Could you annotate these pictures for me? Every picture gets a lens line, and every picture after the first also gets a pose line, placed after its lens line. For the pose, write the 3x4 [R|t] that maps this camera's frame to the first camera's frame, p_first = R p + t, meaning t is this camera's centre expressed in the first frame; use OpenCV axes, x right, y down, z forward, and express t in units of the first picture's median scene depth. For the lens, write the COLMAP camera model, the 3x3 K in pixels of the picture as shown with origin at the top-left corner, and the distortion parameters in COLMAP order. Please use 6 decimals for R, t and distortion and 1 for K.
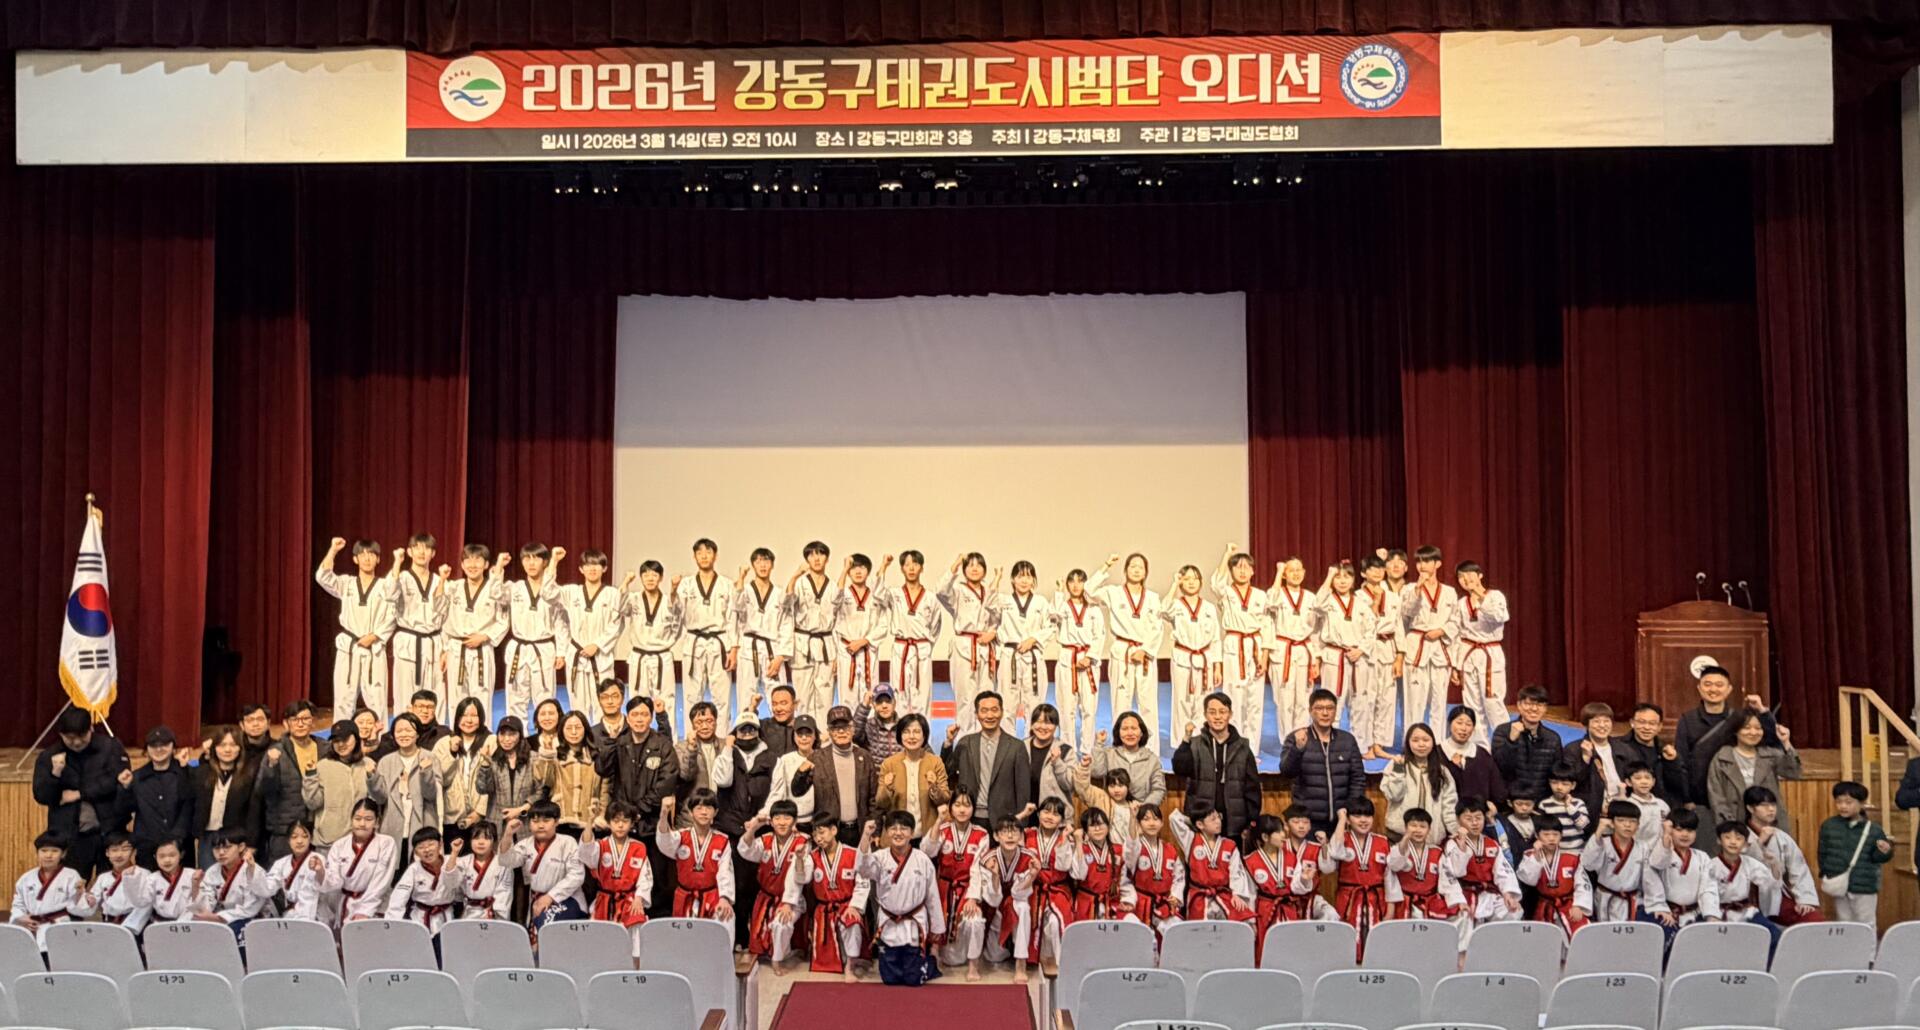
lens RADIAL K [[1338.4, 0, 927.2], [0, 1338.4, 559.1], [0, 0, 1]] dist [0.032307, 0.000898]
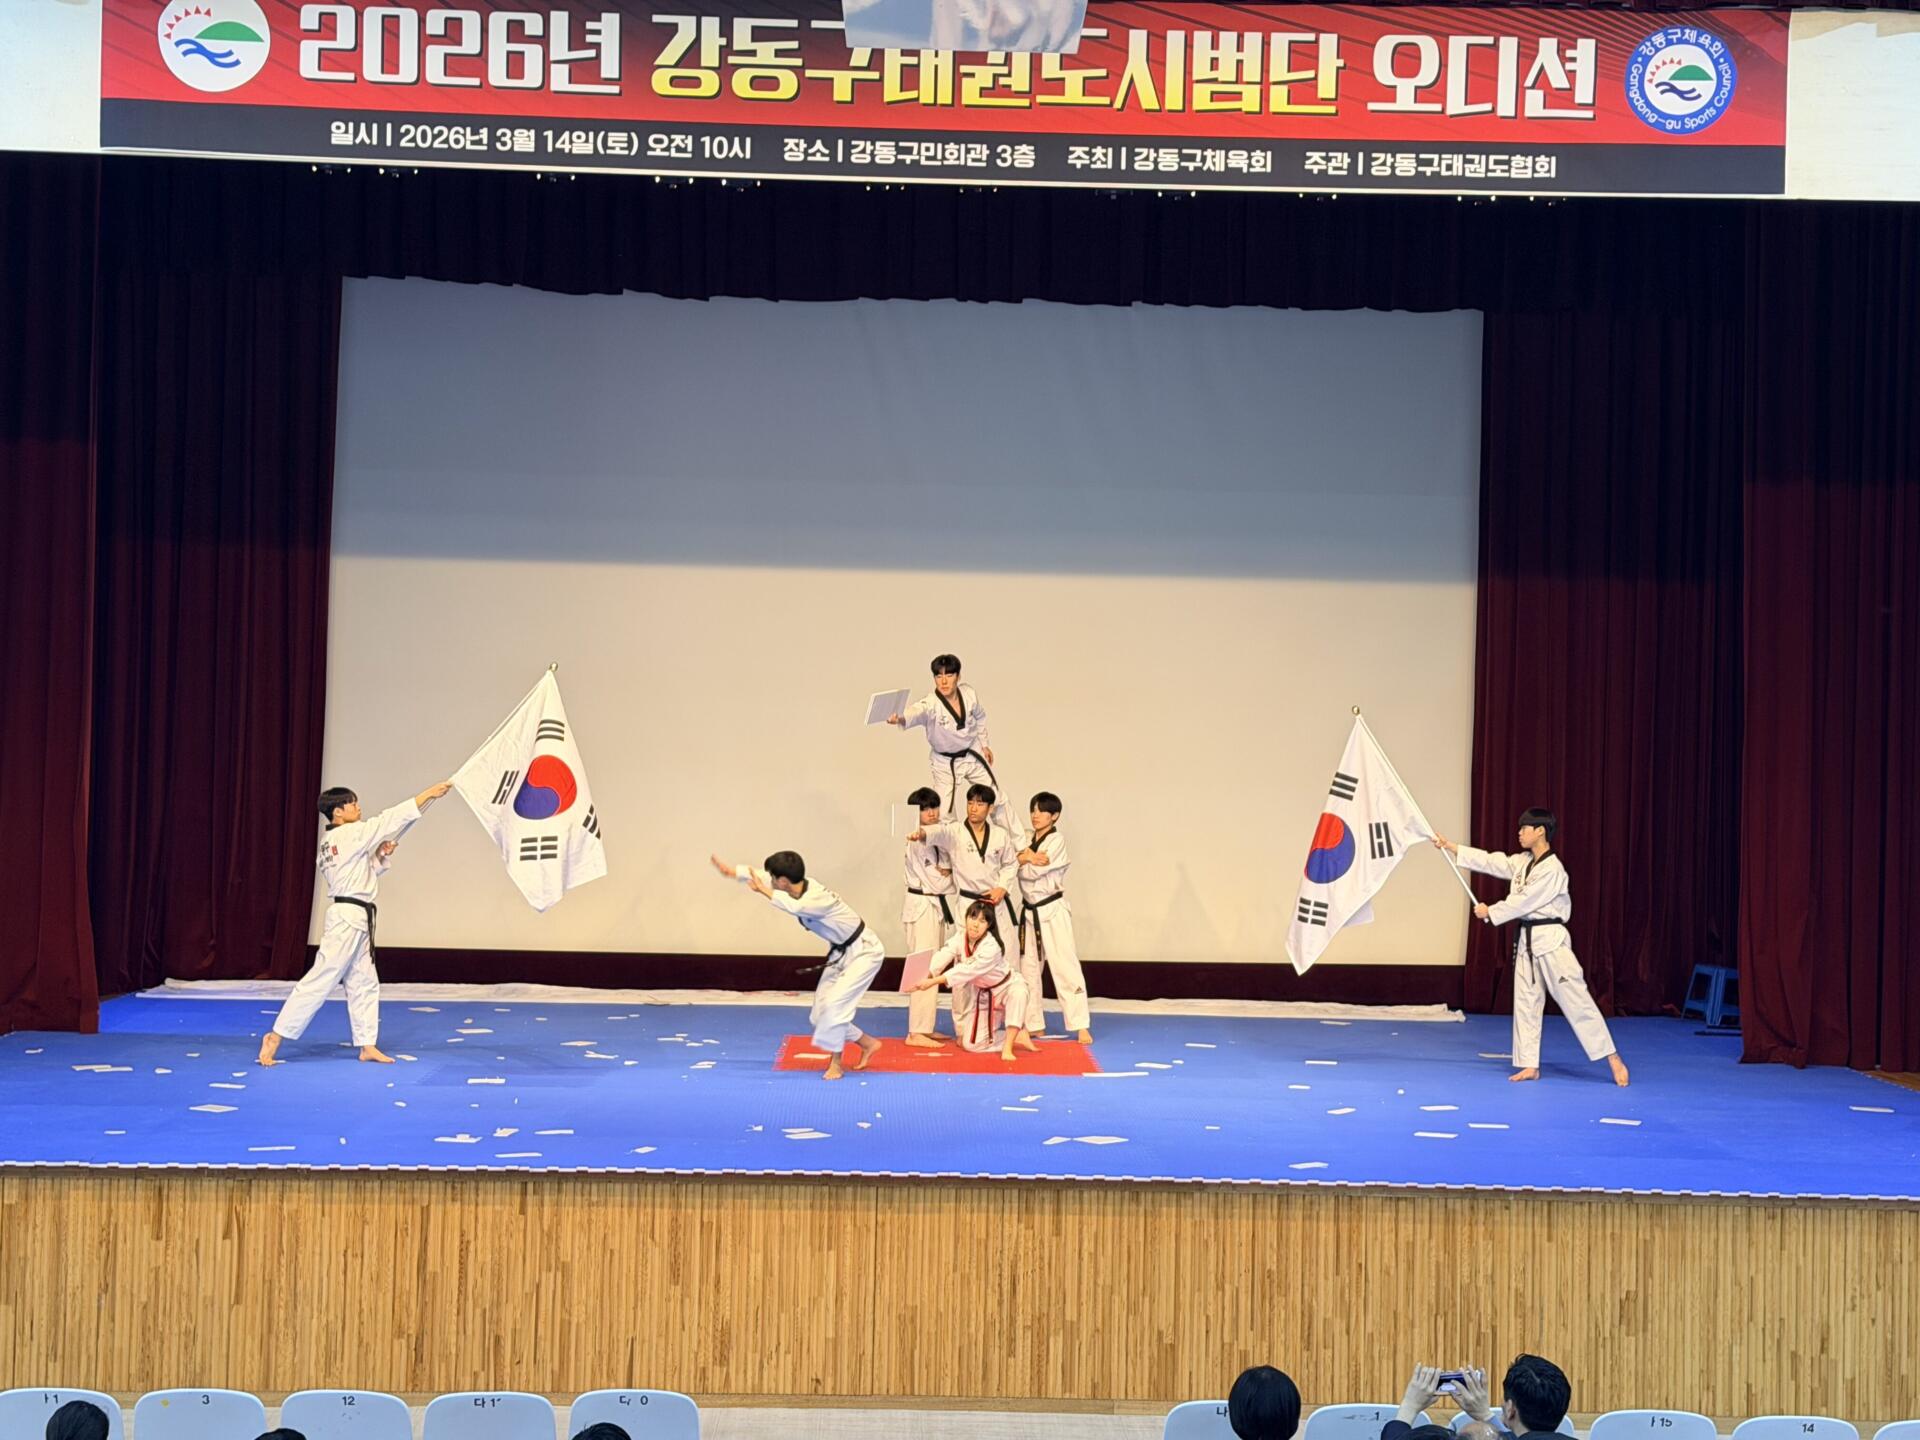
lens RADIAL K [[2845.3, 0, 959.9], [0, 2845.3, 736.4], [0, 0, 1]] dist [0.185359, 0.000000]
pose [[0.998487, 0.025869, 0.048513, -0.058776], [-0.026822, 0.999458, 0.019097, -0.070010], [-0.047993, -0.020370, 0.998640, -0.329444]]
